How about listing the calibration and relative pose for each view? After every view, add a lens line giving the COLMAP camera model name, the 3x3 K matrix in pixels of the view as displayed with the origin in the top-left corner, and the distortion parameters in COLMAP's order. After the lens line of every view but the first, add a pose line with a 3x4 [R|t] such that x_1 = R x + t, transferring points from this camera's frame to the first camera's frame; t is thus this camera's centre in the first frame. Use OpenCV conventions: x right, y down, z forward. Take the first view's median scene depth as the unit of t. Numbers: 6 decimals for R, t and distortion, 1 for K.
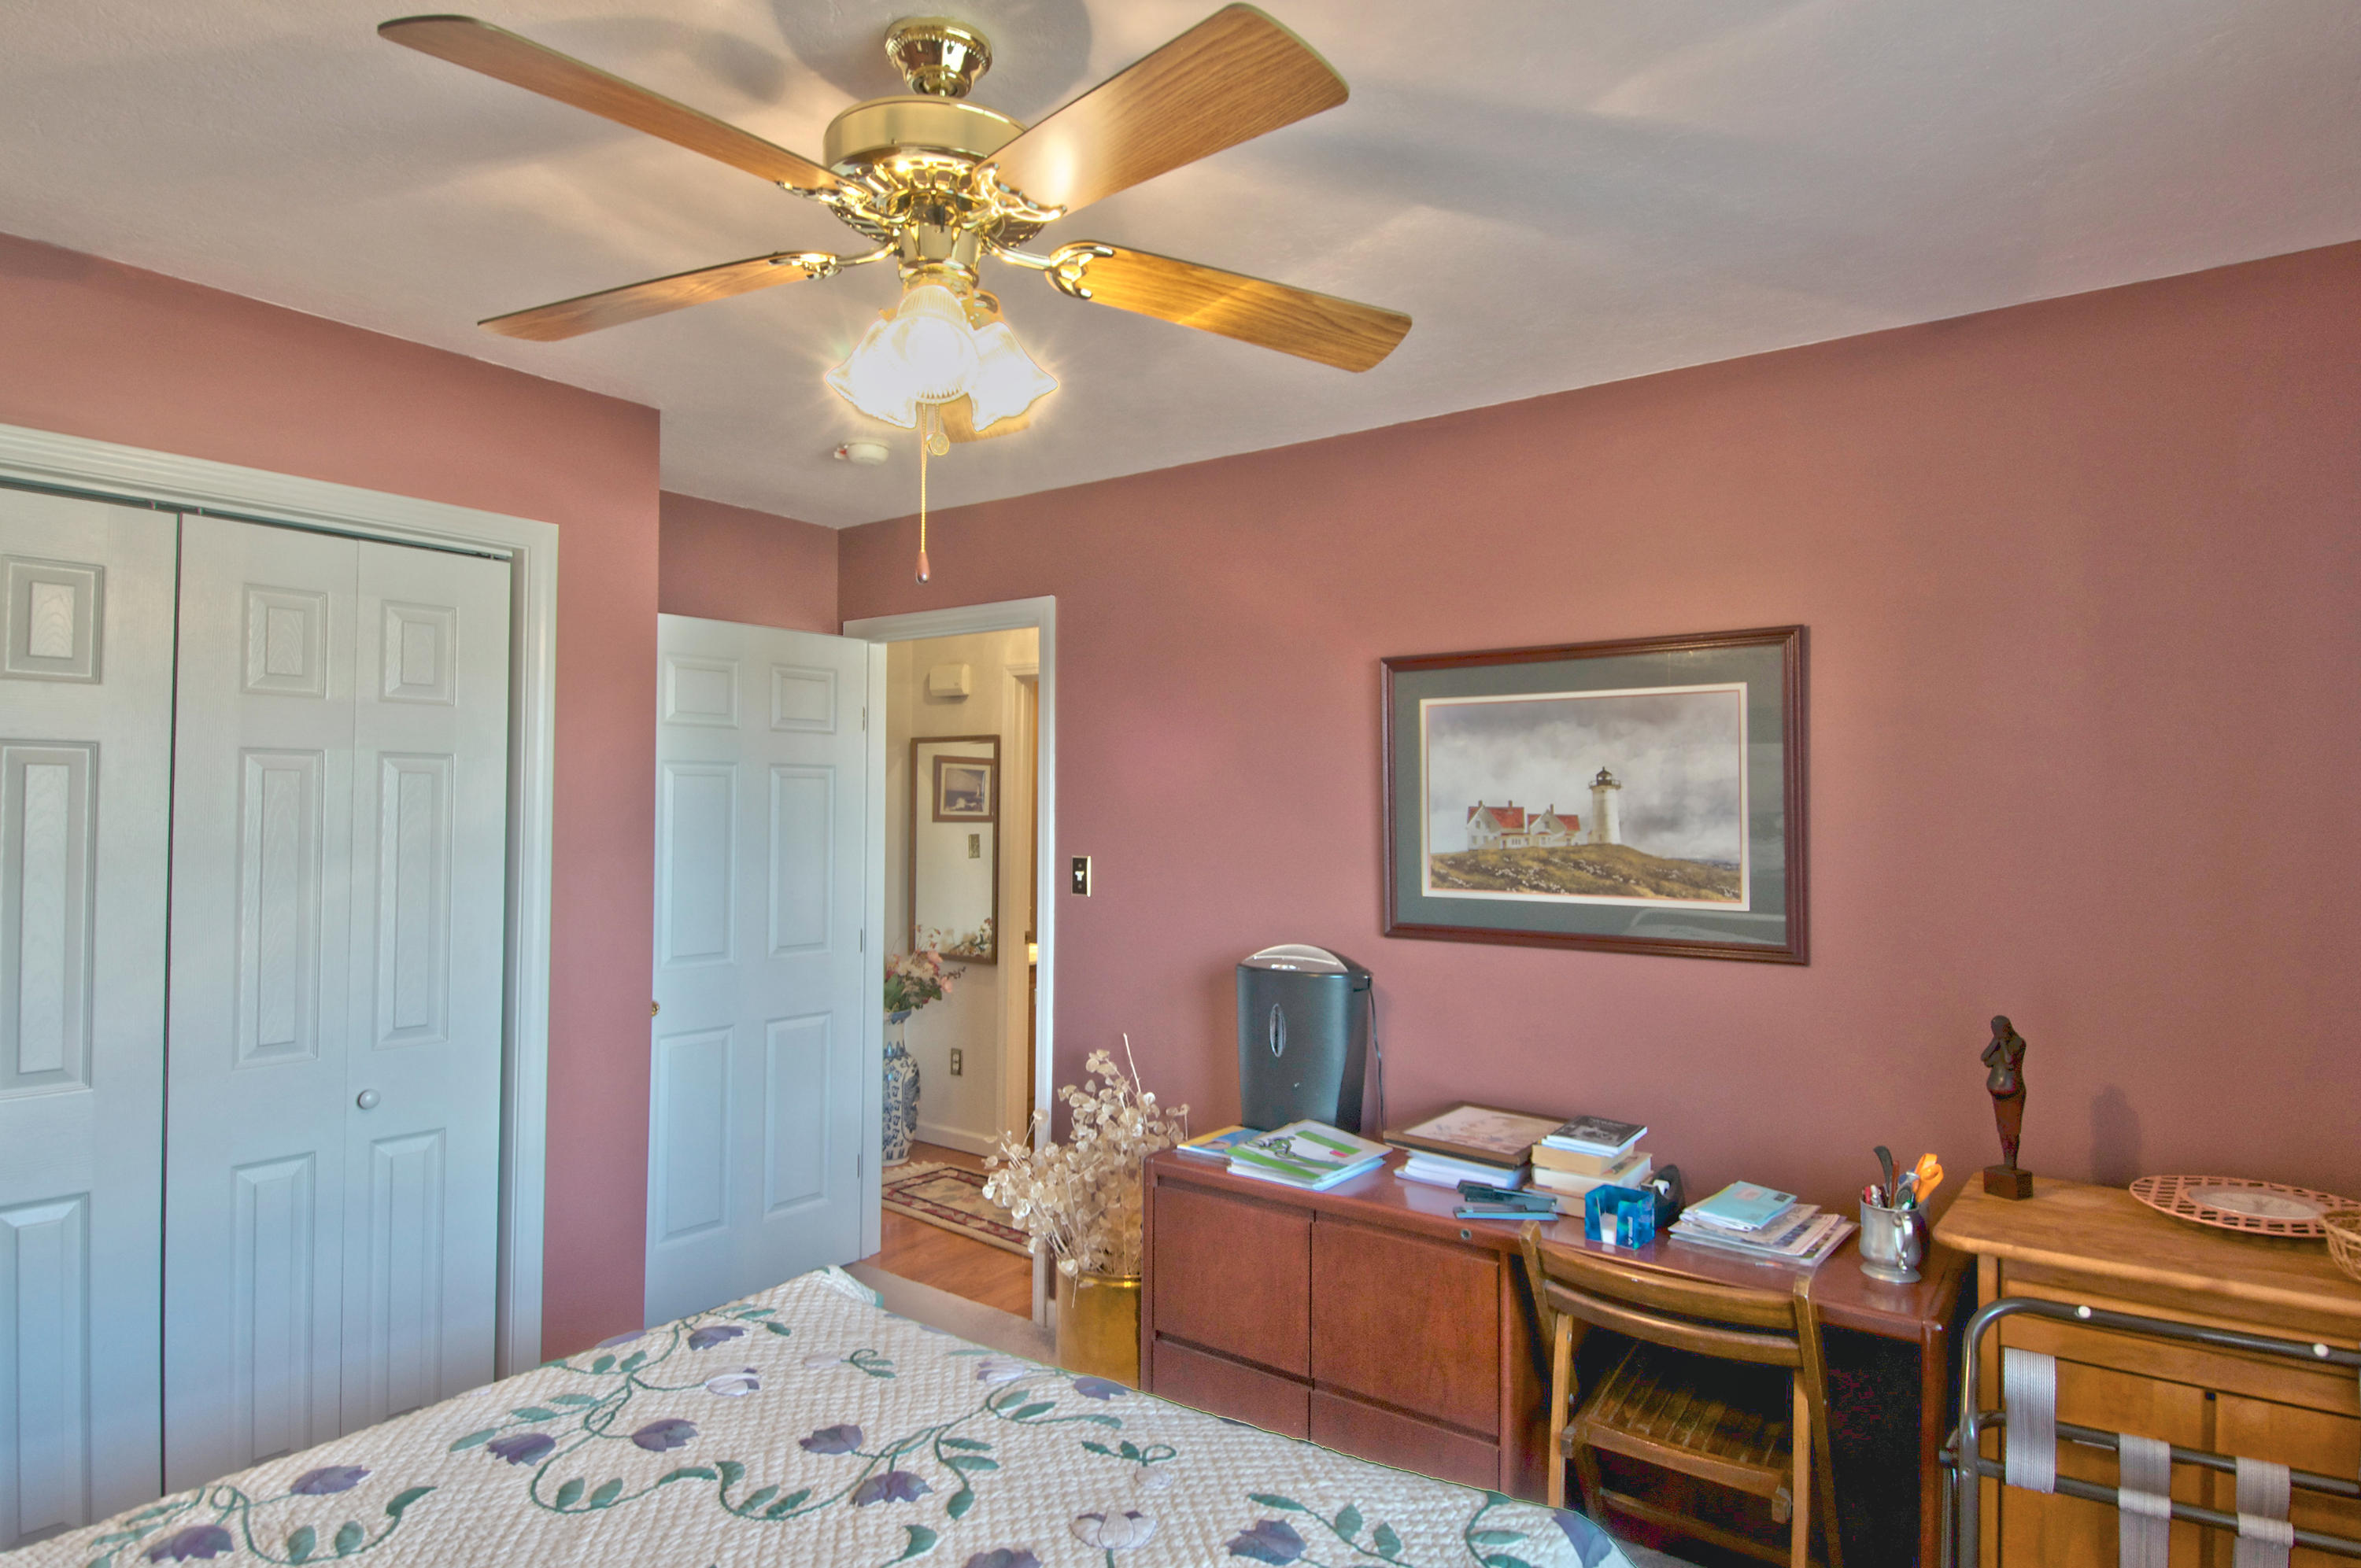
lens RADIAL K [[1245.9, 0, 1180.5], [0, 1245.9, 784.0], [0, 0, 1]] dist [0.035081, -0.046381]
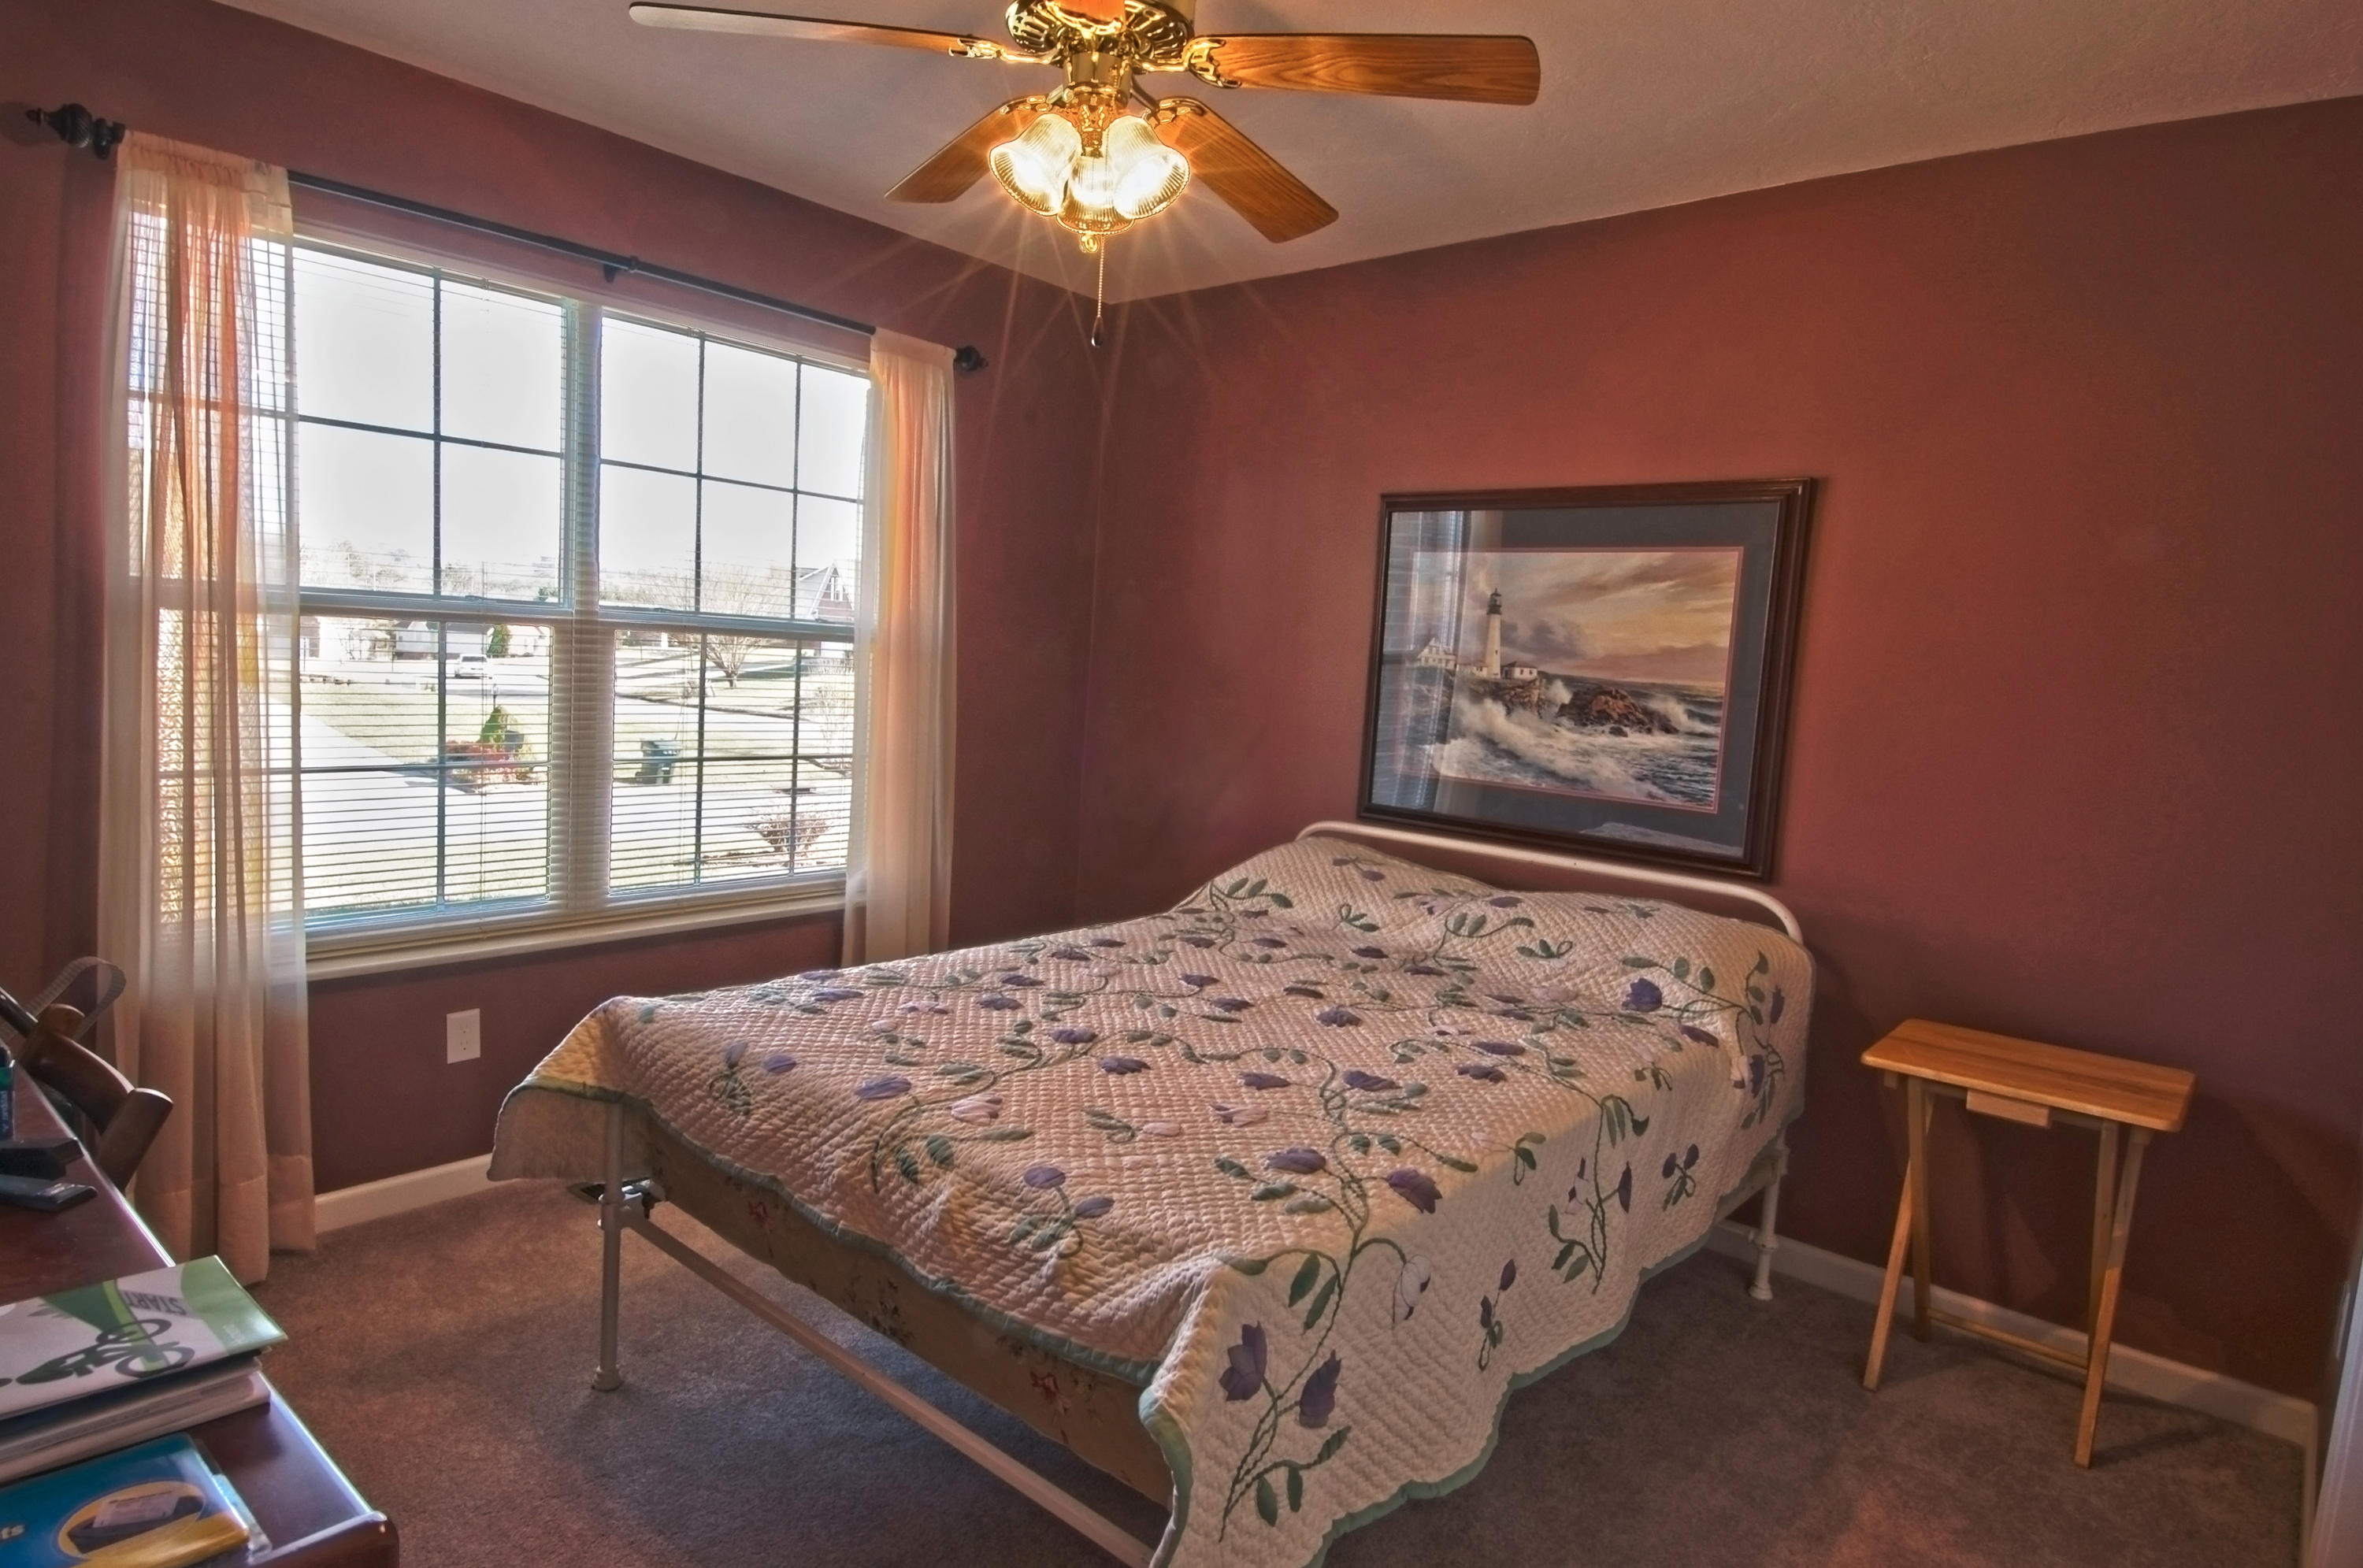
lens RADIAL K [[1247.1, 0, 1181.5], [0, 1247.1, 784.0], [0, 0, 1]] dist [0.035081, -0.046381]
pose [[-0.995592, -0.073130, 0.058730, -0.392789], [-0.067519, 0.993429, 0.092417, 0.131738], [-0.065103, 0.088044, -0.993987, 2.232827]]
